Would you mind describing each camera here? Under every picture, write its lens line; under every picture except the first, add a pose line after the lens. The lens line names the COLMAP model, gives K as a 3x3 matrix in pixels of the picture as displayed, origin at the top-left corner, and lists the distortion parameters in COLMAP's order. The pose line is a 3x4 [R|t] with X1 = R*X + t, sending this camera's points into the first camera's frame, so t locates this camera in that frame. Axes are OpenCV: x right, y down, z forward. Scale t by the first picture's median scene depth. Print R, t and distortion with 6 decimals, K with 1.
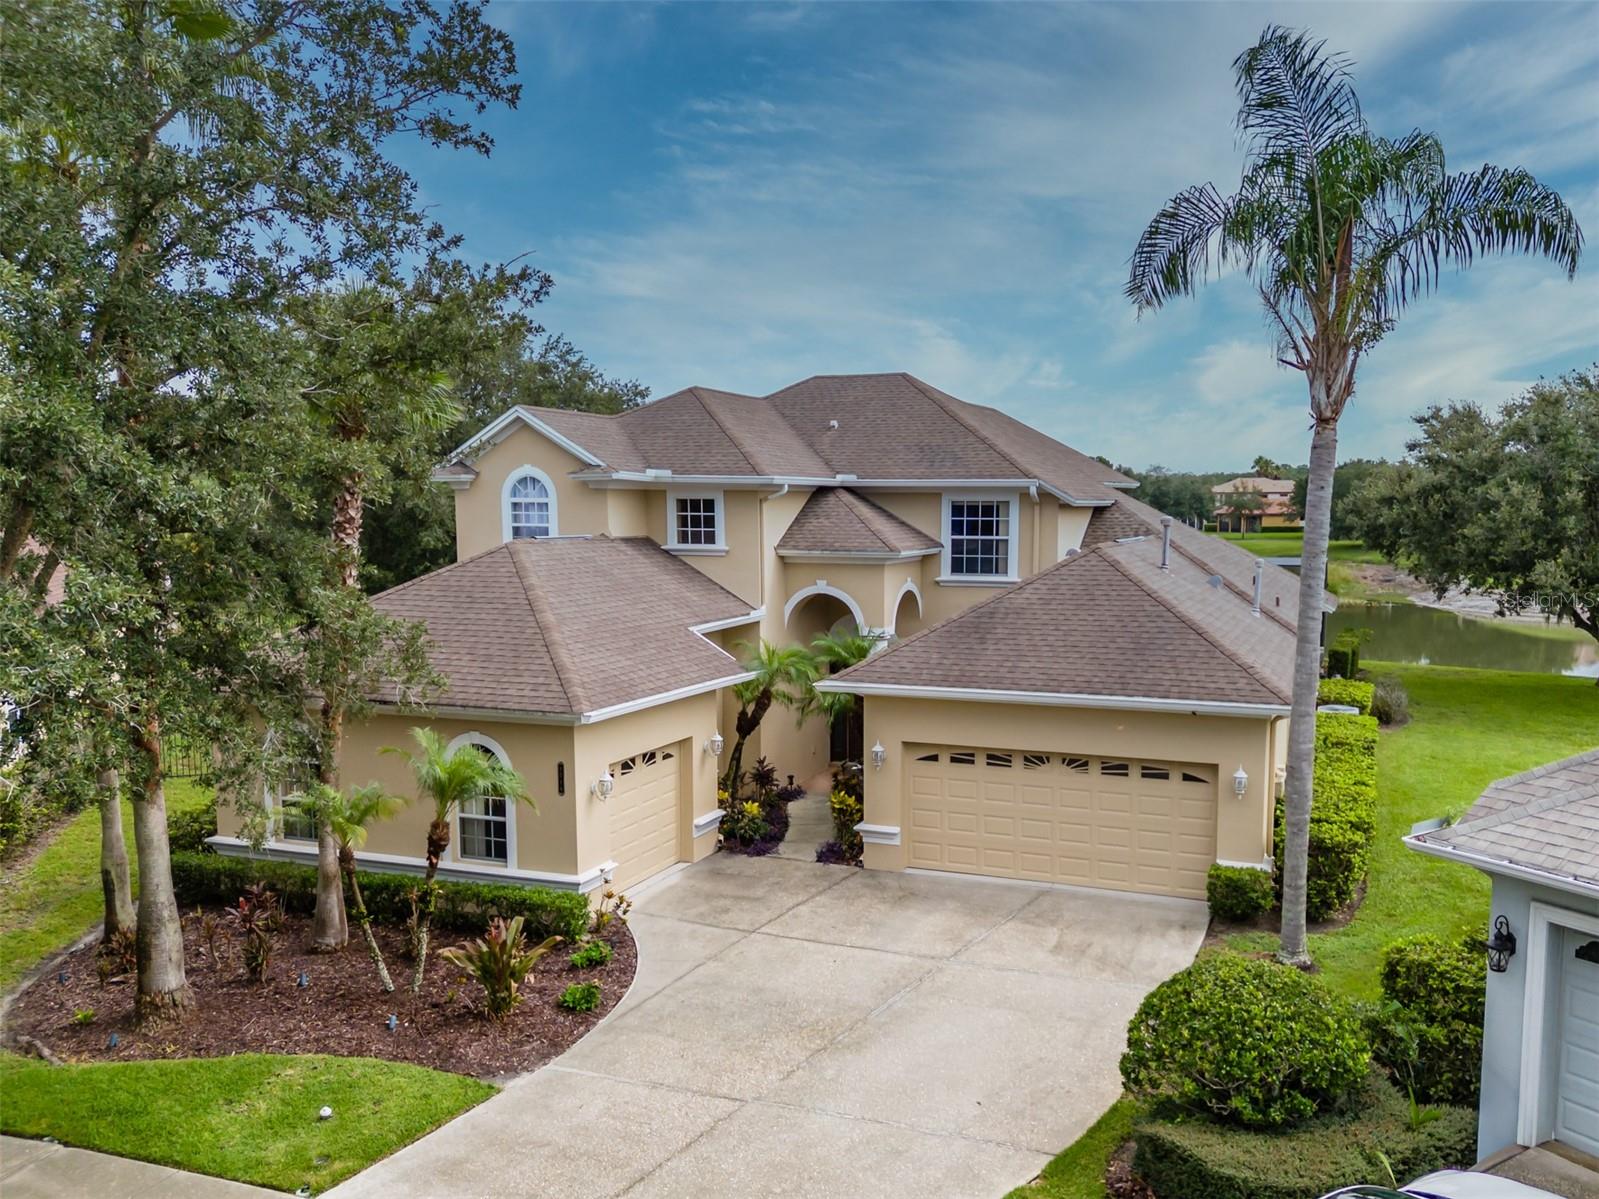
lens RADIAL K [[1296.4, 0, 887.7], [0, 1296.4, 664.0], [0, 0, 1]] dist [0.067831, -0.071618]
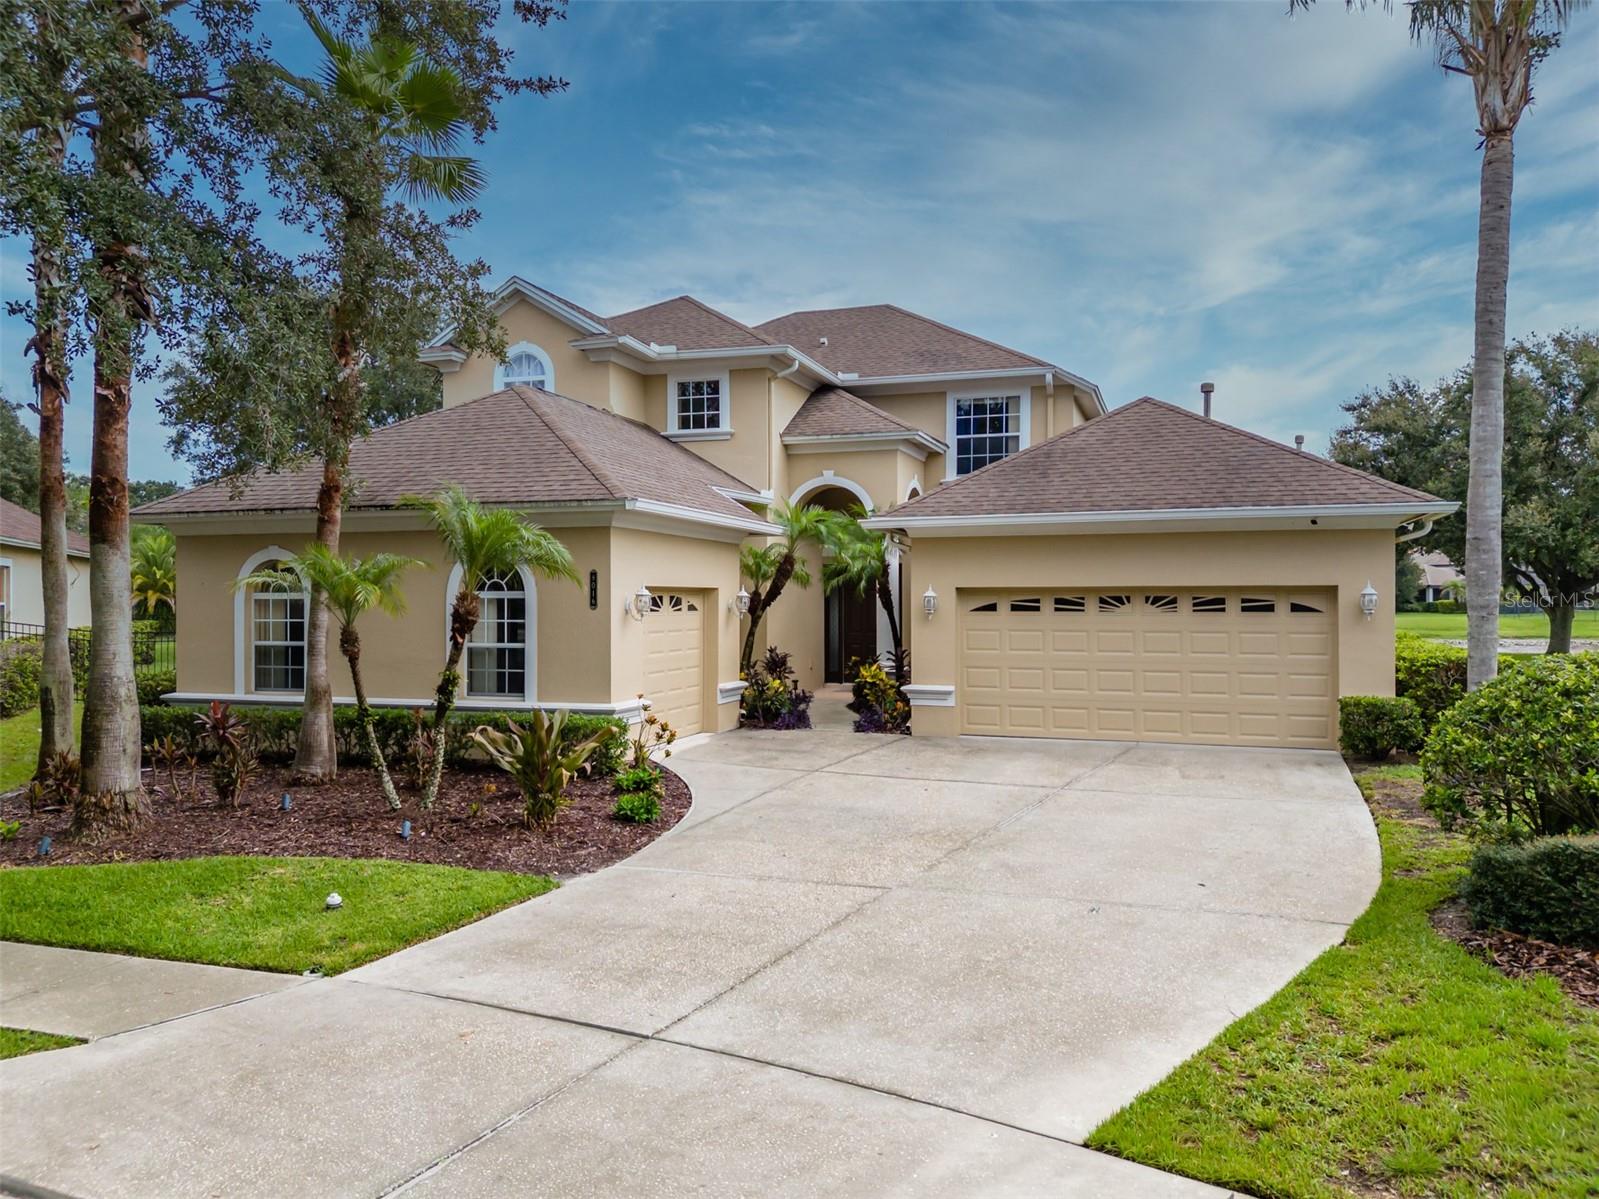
lens RADIAL K [[1175.9, 0, 800.5], [0, 1175.9, 599.8], [0, 0, 1]] dist [0.057209, -0.053366]
pose [[0.999568, -0.001793, 0.029325, -0.132149], [0.005472, 0.992032, -0.125865, 0.186354], [-0.028866, 0.125971, 0.991614, 0.220194]]
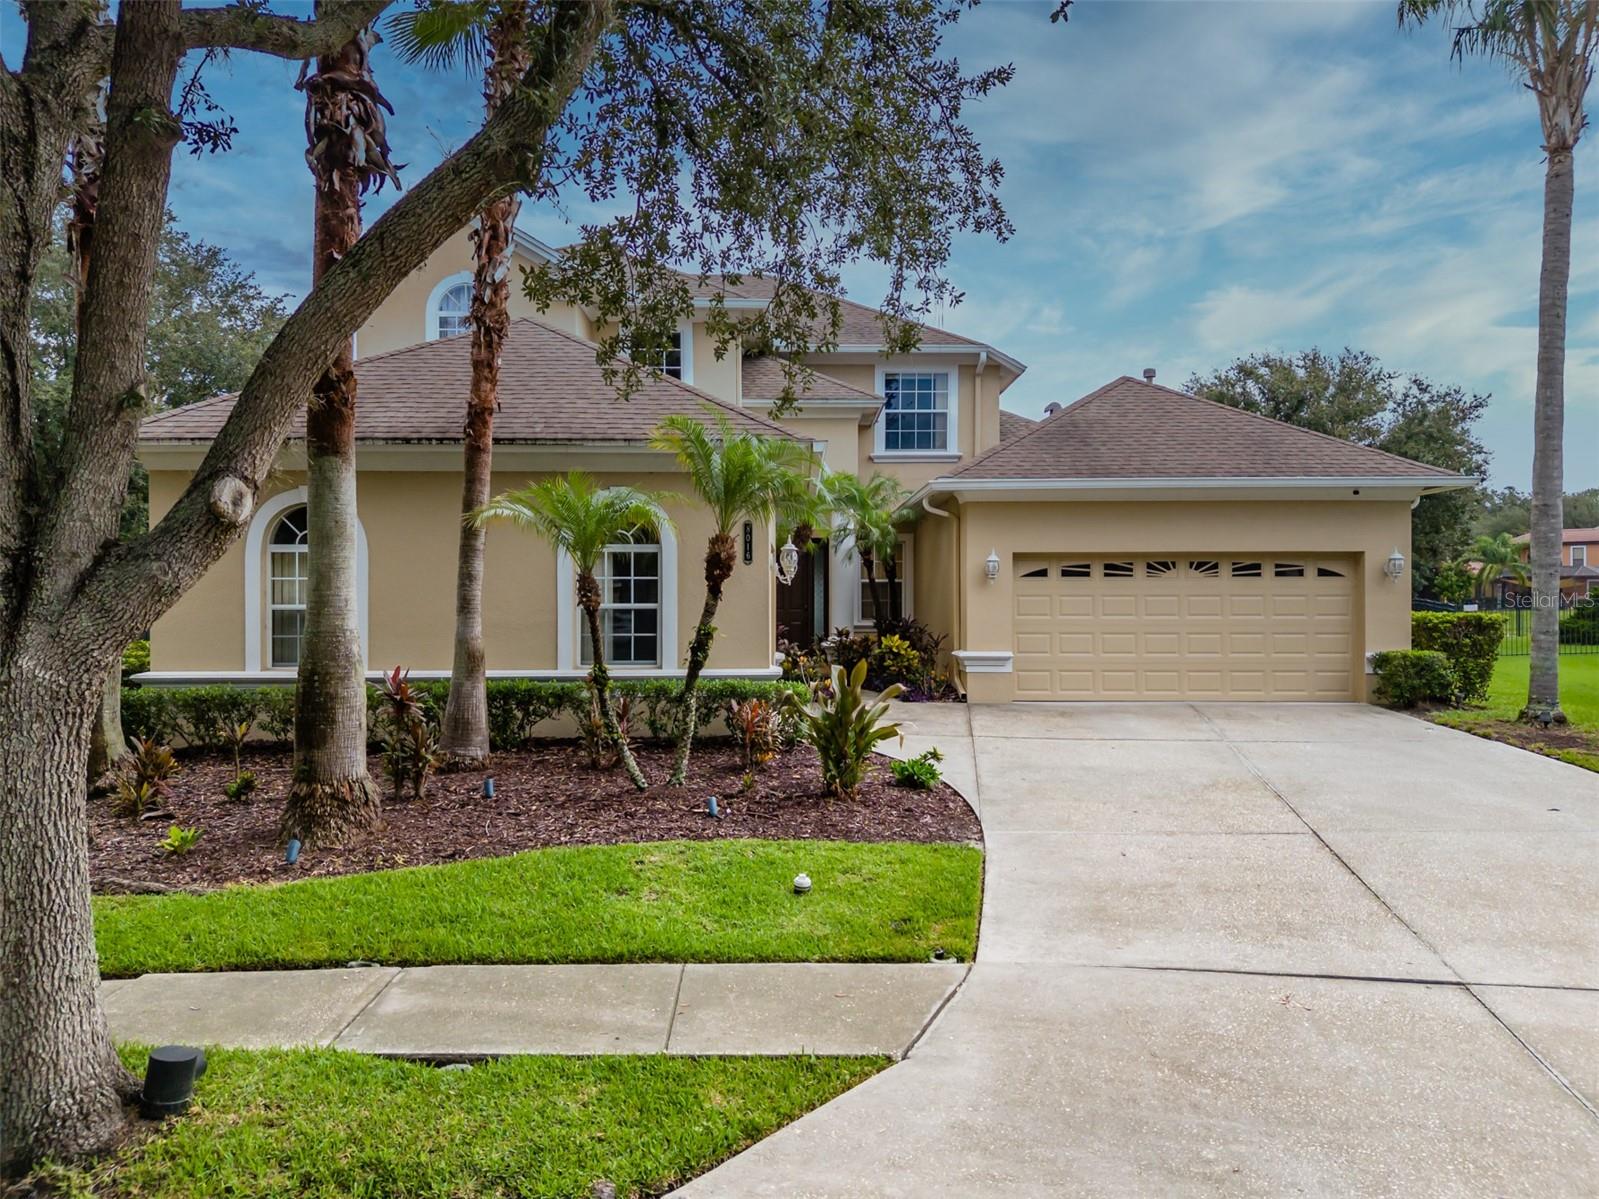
lens RADIAL K [[1175.9, 0, 798.5], [0, 1175.9, 599.6], [0, 0, 1]] dist [0.057209, -0.053366]
pose [[0.935856, -0.001459, 0.352379, -0.450399], [0.045897, 0.991978, -0.117786, 0.197644], [-0.349380, 0.126404, 0.928415, 0.337695]]
